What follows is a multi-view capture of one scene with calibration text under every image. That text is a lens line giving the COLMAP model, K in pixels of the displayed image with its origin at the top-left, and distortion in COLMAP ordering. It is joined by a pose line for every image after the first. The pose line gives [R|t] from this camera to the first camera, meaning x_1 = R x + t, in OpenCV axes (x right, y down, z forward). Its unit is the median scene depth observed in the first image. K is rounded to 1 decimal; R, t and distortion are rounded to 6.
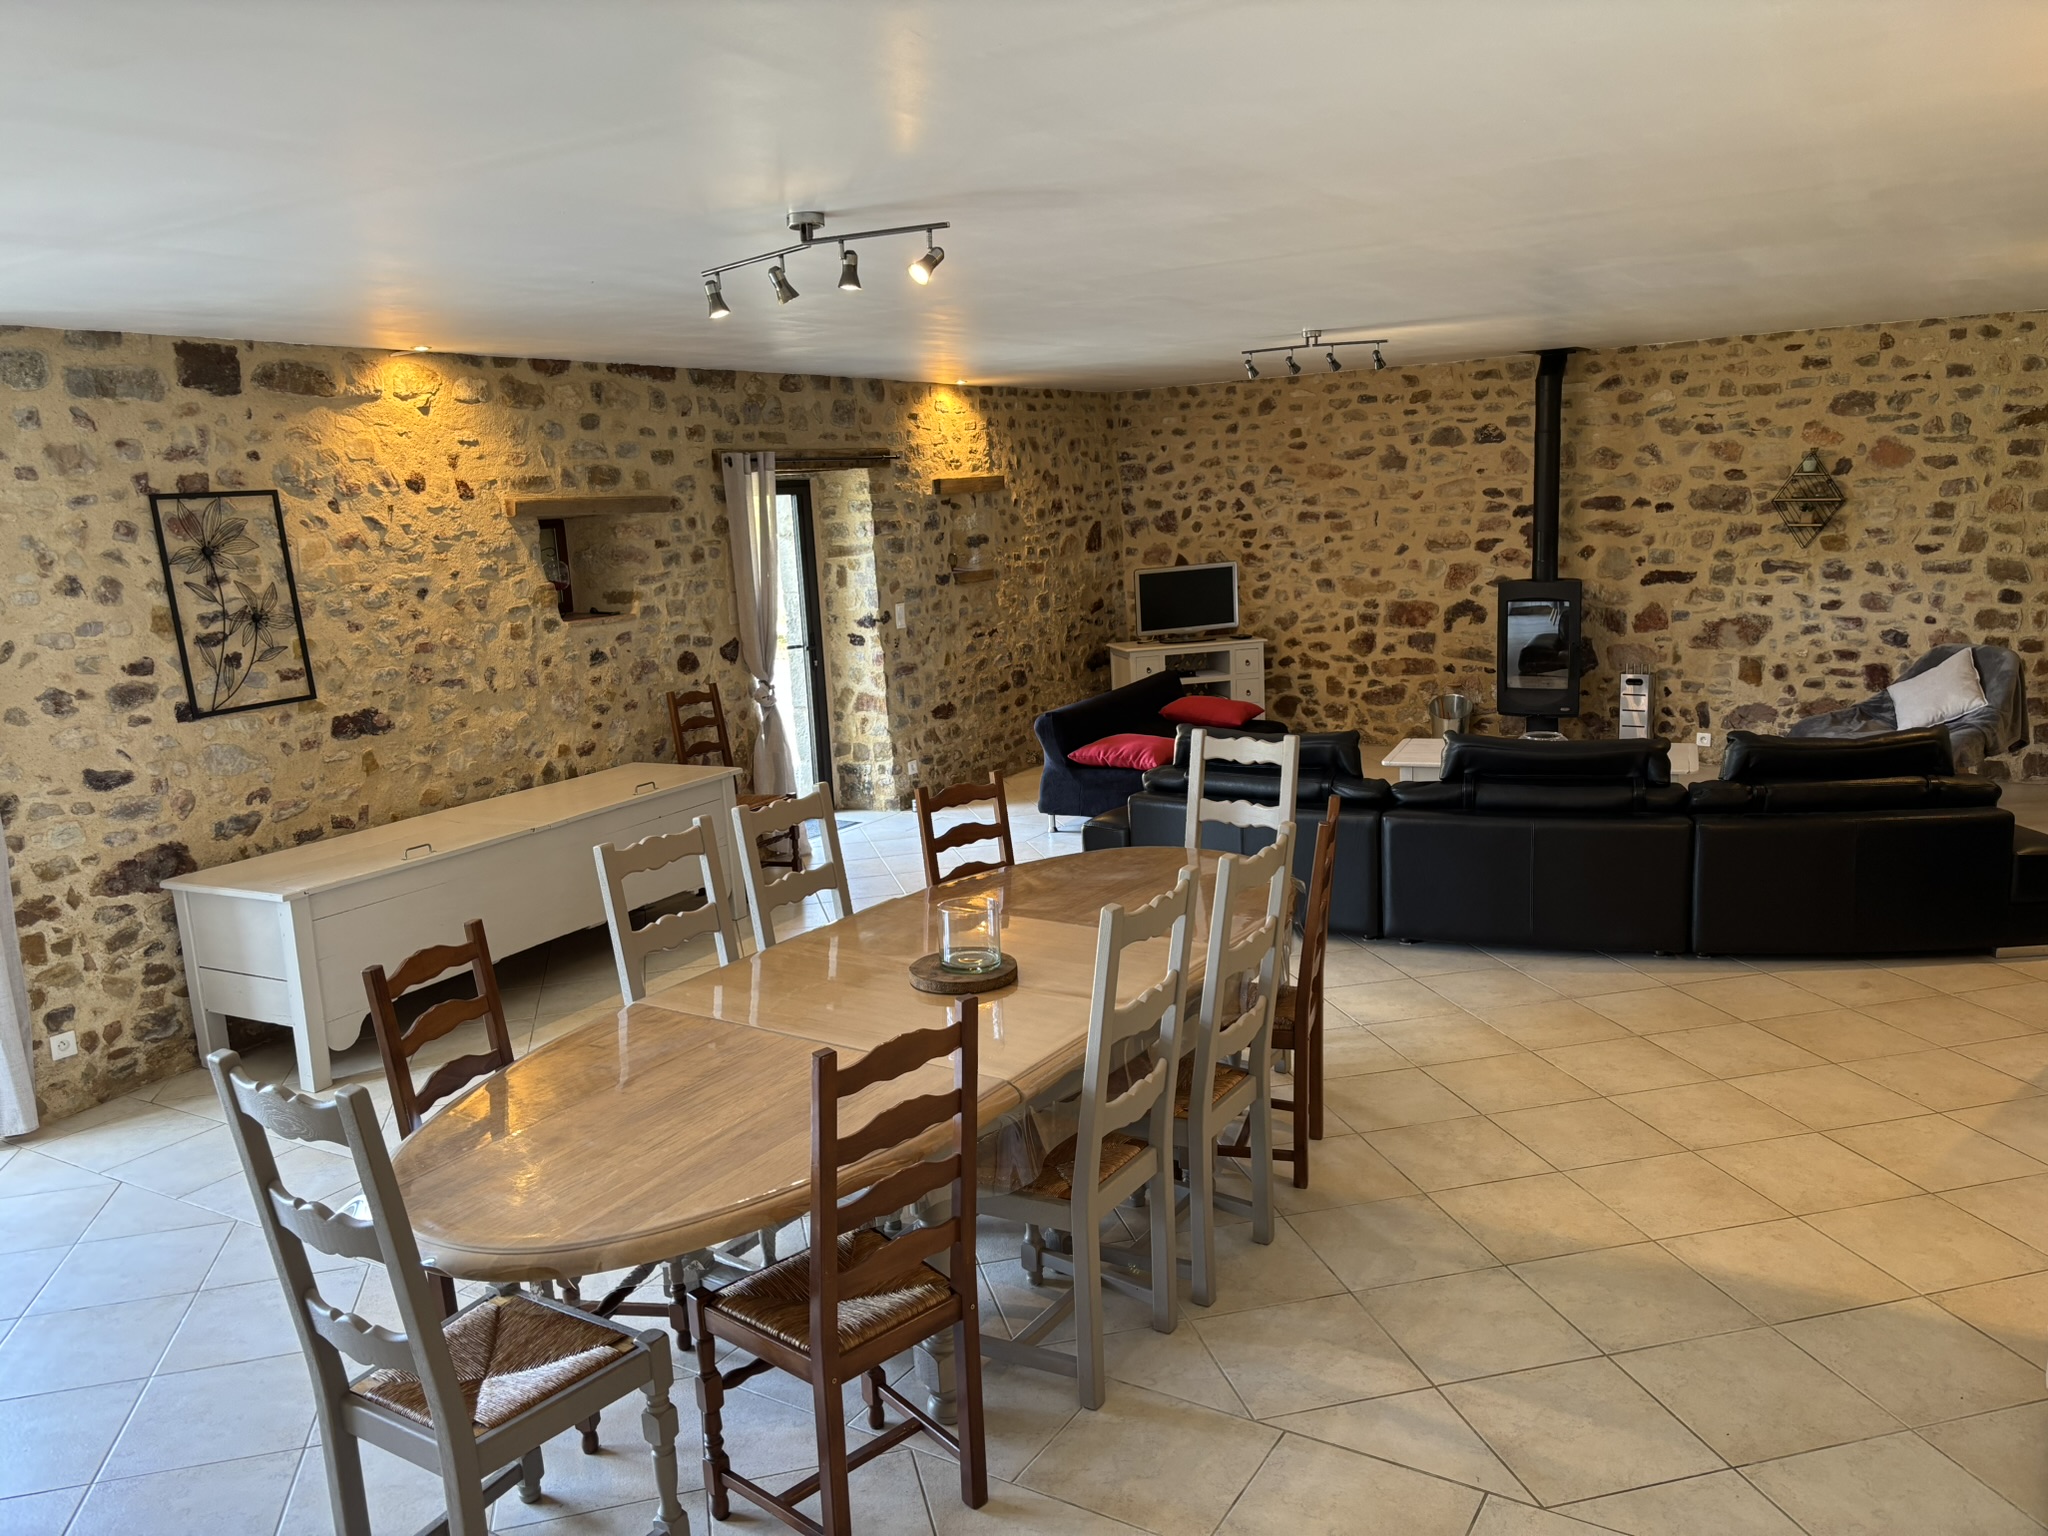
lens RADIAL K [[1559.0, 0, 1024.0], [0, 1559.0, 768.0], [0, 0, 1]] dist [0.057821, -0.050344]
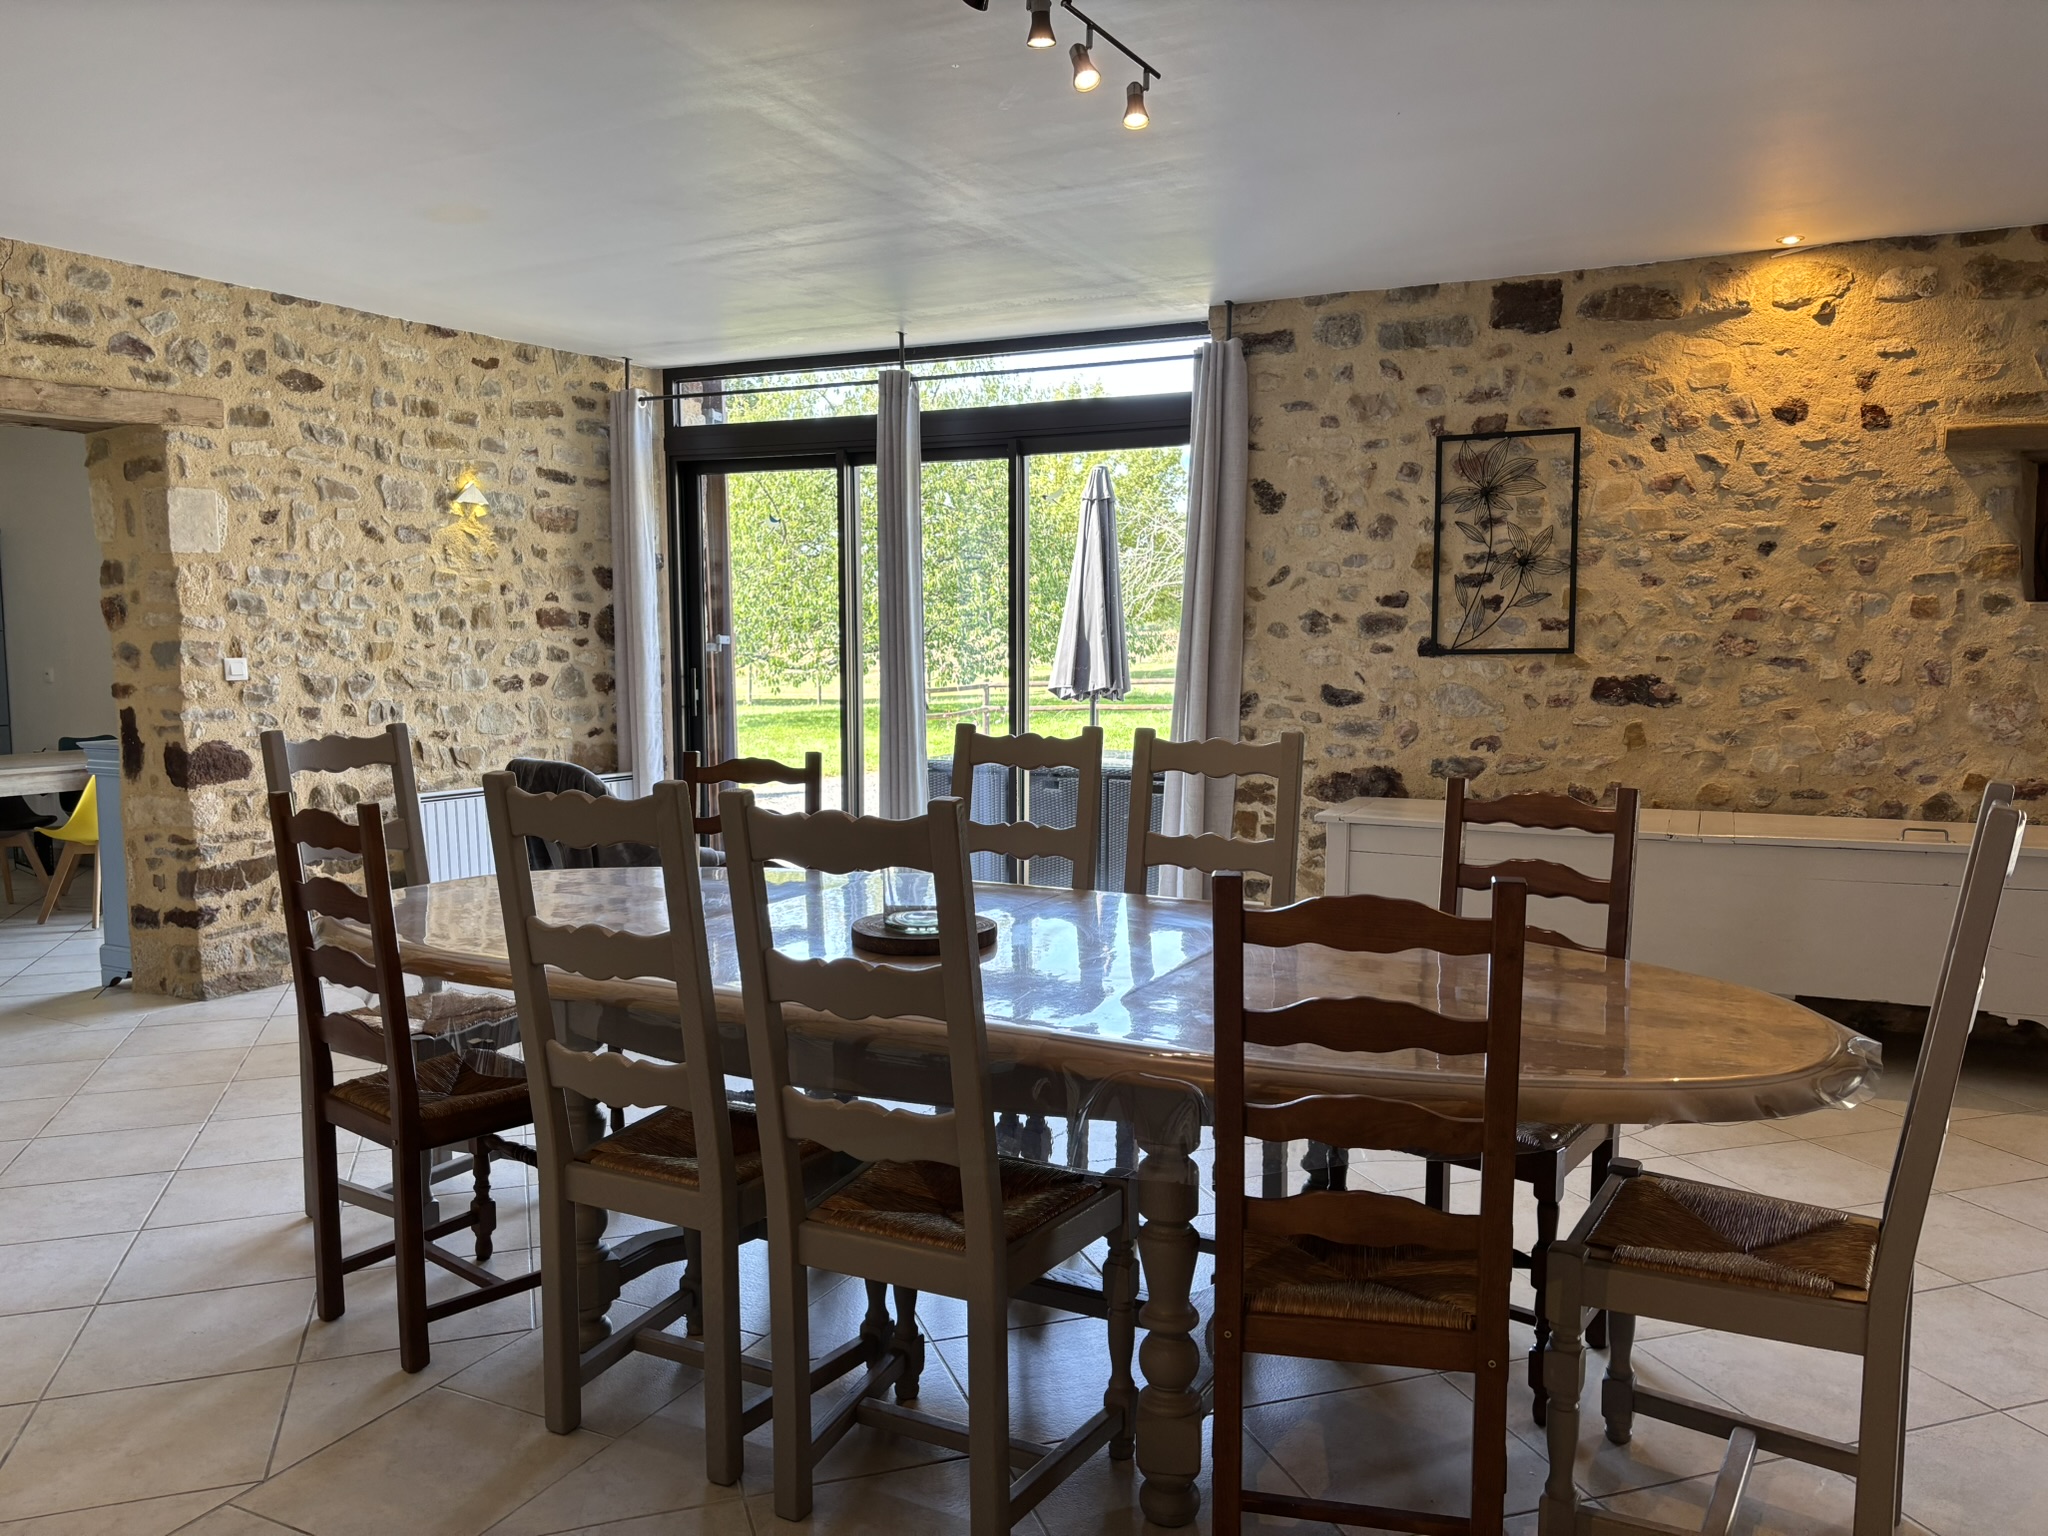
lens RADIAL K [[1600.1, 0, 1005.4], [0, 1600.1, 770.9], [0, 0, 1]] dist [0.057247, -0.057774]
pose [[0.075417, 0.136468, -0.987770, 0.469683], [-0.176920, 0.976706, 0.121431, -0.033226], [0.981332, 0.165598, 0.097805, 0.603168]]
